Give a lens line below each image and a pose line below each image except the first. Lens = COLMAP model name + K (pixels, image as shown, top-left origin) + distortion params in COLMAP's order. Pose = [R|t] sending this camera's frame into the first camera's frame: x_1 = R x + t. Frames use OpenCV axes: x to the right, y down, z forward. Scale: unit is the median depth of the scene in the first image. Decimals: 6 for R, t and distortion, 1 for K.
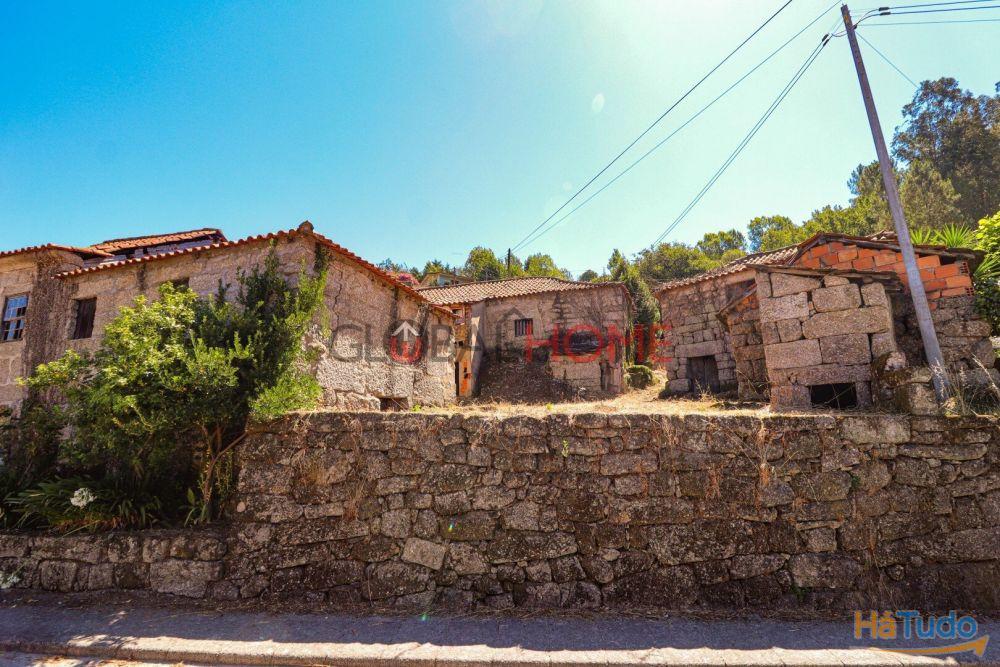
lens RADIAL K [[464.3, 0, 513.2], [0, 464.3, 330.9], [0, 0, 1]] dist [0.001881, -0.013296]
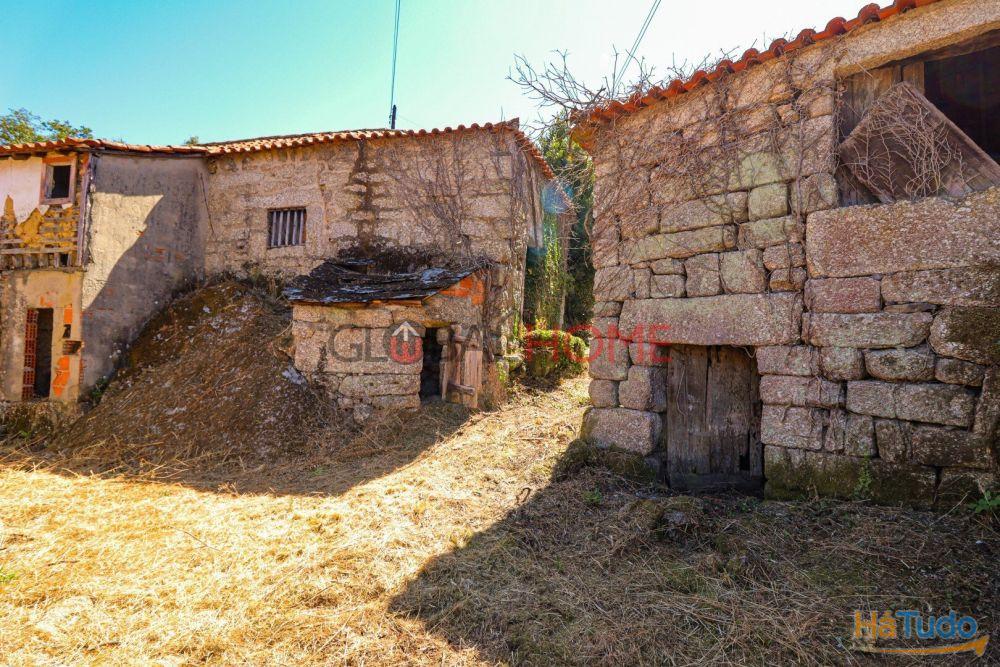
lens RADIAL K [[464.3, 0, 511.1], [0, 464.3, 331.8], [0, 0, 1]] dist [0.001881, -0.013296]
pose [[0.998148, 0.044774, 0.041187, 0.552136], [-0.051201, 0.983892, 0.171272, 0.007216], [-0.032855, -0.173063, 0.984363, 1.460566]]
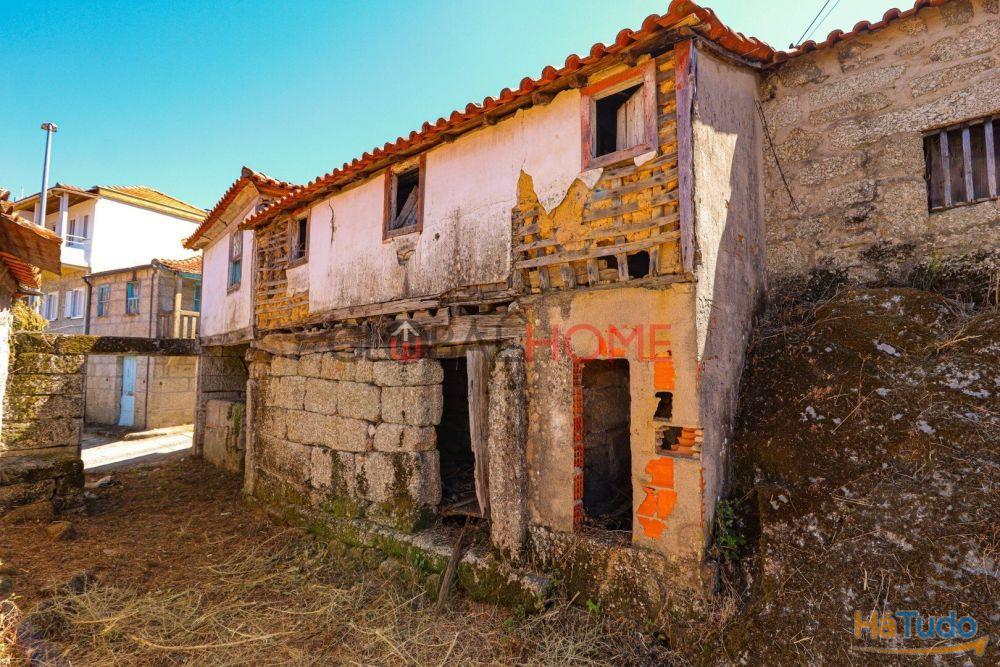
lens RADIAL K [[464.3, 0, 513.7], [0, 464.3, 332.7], [0, 0, 1]] dist [0.001881, -0.013296]
pose [[0.885143, -0.003364, -0.465307, -0.164297], [0.073861, 0.988312, 0.133359, 0.061574], [0.459420, -0.152409, 0.875045, 1.907169]]
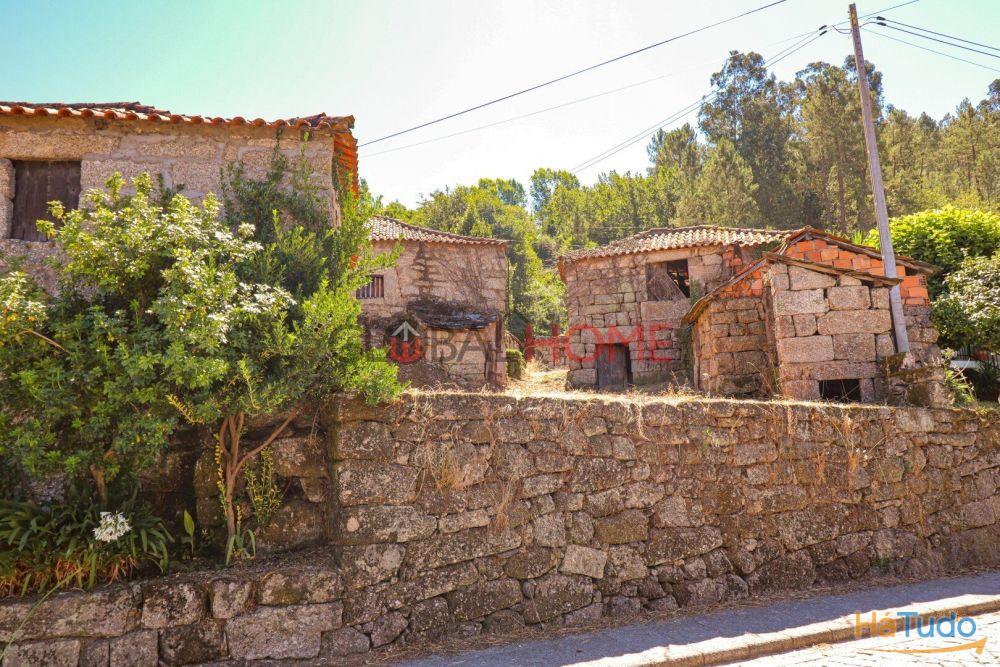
lens RADIAL K [[675.7, 0, 506.3], [0, 675.7, 321.8], [0, 0, 1]] dist [0.011854, -0.011629]
pose [[0.883852, 0.072312, 0.462144, -0.681585], [-0.089424, 0.995878, 0.015199, 0.028608], [-0.459139, -0.054761, 0.886675, -0.001563]]
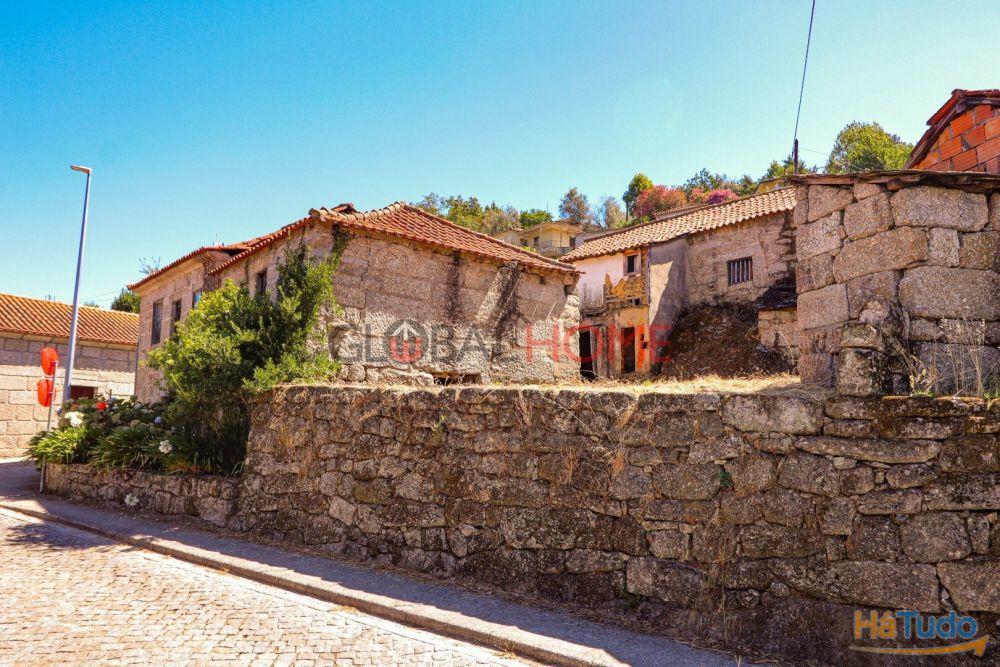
lens RADIAL K [[701.4, 0, 511.2], [0, 701.4, 331.1], [0, 0, 1]] dist [0.011091, -0.004871]
pose [[0.827222, -0.038217, -0.560574, 0.822482], [0.081918, 0.995227, 0.053033, -0.005671], [0.555872, -0.089791, 0.826404, -0.098684]]
